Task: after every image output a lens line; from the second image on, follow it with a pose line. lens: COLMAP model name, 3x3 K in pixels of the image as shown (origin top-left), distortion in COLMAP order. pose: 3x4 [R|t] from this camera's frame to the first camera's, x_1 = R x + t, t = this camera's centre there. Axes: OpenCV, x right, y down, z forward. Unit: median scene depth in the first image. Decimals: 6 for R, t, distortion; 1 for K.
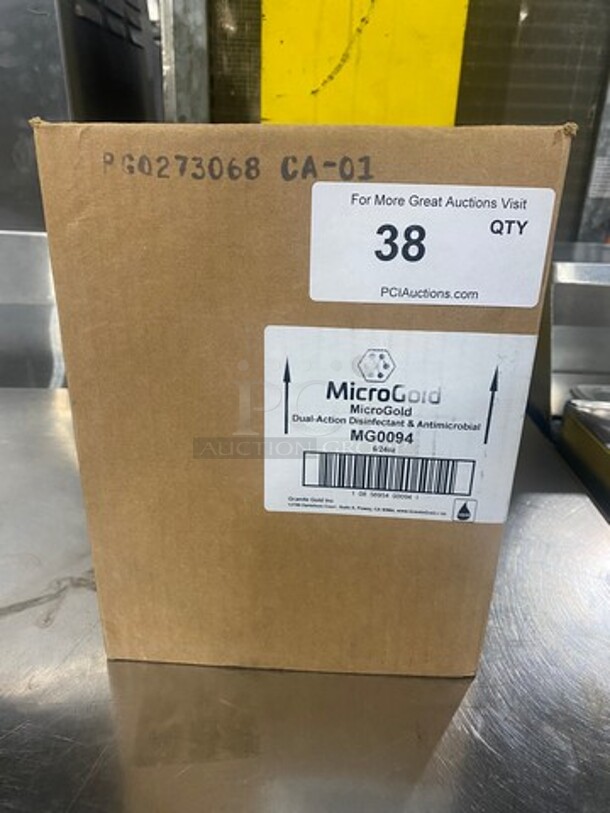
lens RADIAL K [[644.2, 0, 304.8], [0, 644.2, 405.1], [0, 0, 1]] dist [0.025639, -0.030713]
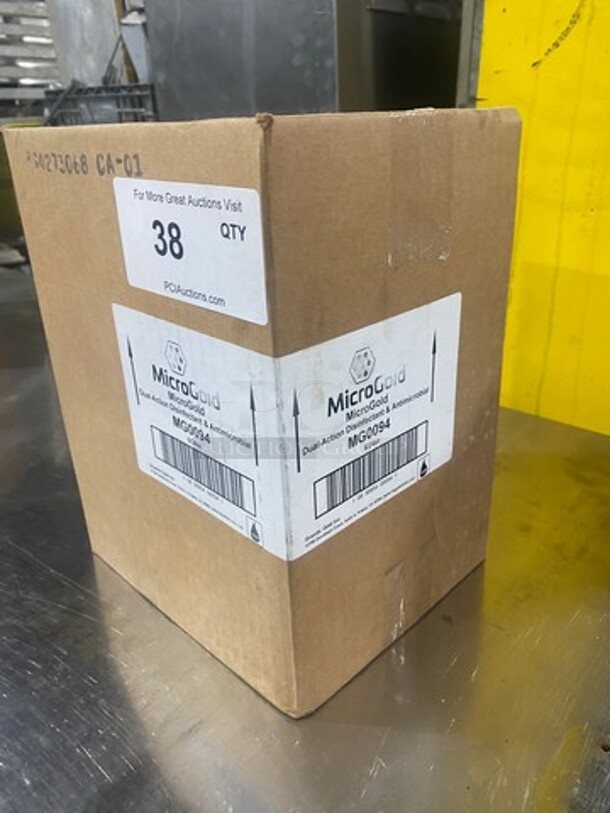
lens RADIAL K [[644.2, 0, 305.9], [0, 644.2, 409.6], [0, 0, 1]] dist [0.025639, -0.030713]
pose [[0.740743, 0.242439, -0.626517, 0.967024], [-0.220052, 0.968723, 0.114689, -0.151107], [0.634726, 0.052911, 0.770924, 0.359700]]
